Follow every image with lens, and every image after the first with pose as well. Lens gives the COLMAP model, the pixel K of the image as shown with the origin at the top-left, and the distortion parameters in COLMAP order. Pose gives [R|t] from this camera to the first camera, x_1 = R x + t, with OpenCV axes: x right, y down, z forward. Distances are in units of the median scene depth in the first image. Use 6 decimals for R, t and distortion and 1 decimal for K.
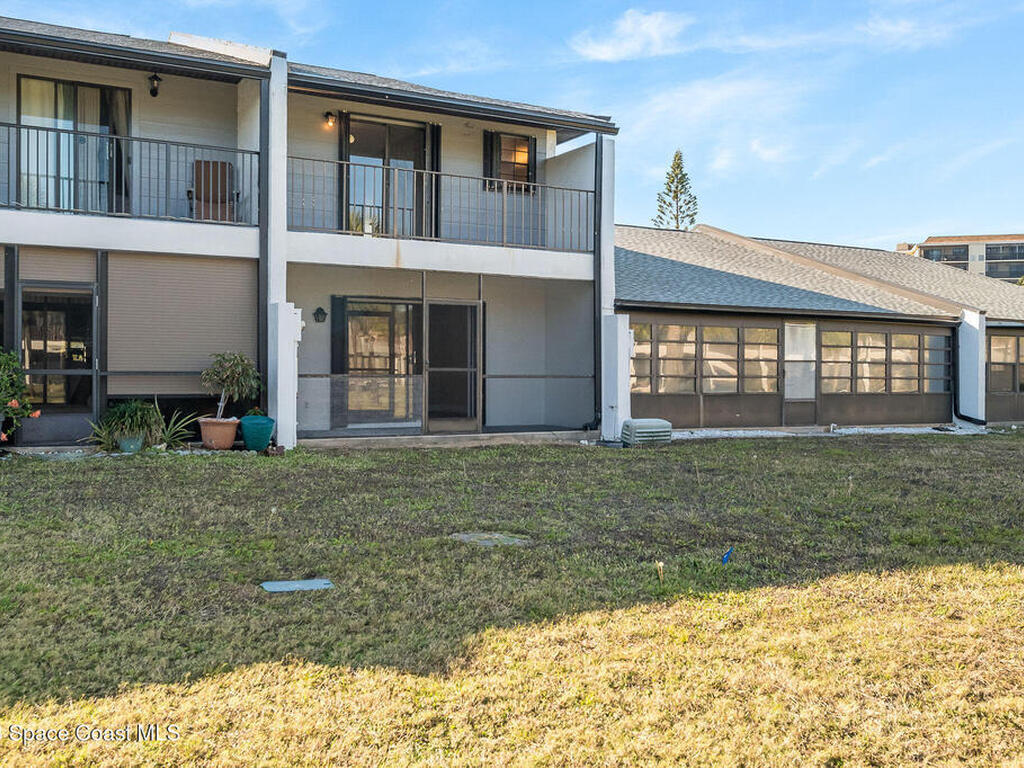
lens RADIAL K [[900.6, 0, 511.6], [0, 900.6, 381.0], [0, 0, 1]] dist [-0.004138, -0.001448]
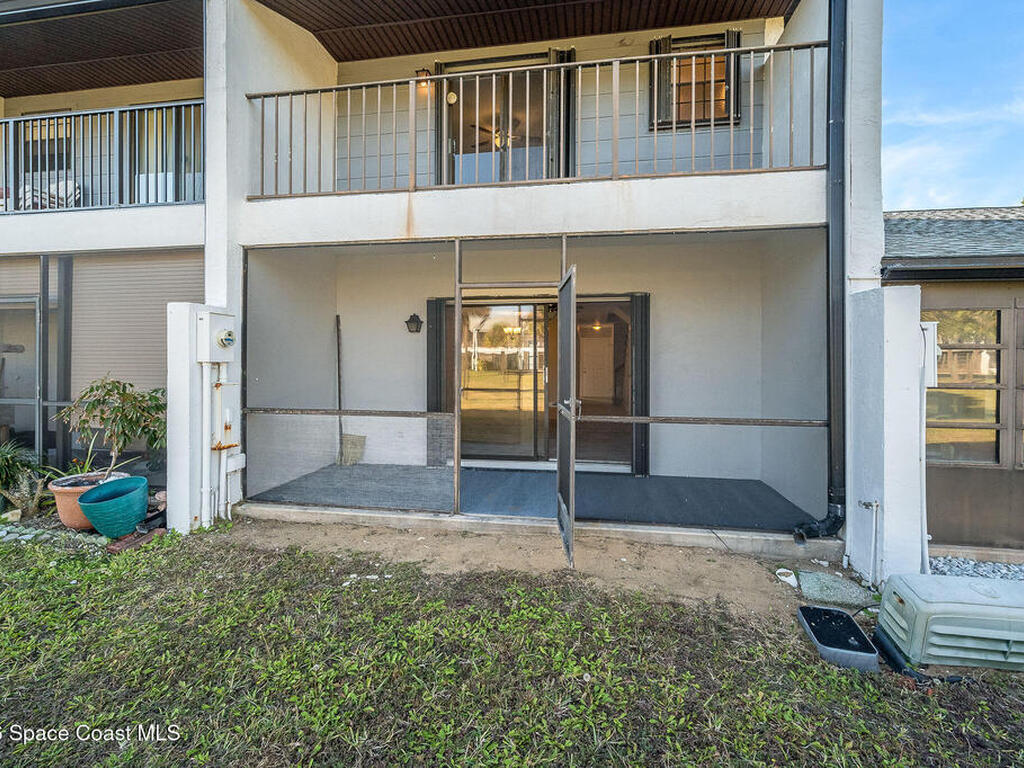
lens RADIAL K [[462.6, 0, 512.6], [0, 462.6, 360.6], [0, 0, 1]] dist [0.001631, -0.001086]
pose [[0.790912, -0.001674, -0.611928, 0.110072], [-0.005798, 0.999931, -0.010229, -0.035243], [0.611902, 0.011638, 0.790848, 0.705706]]
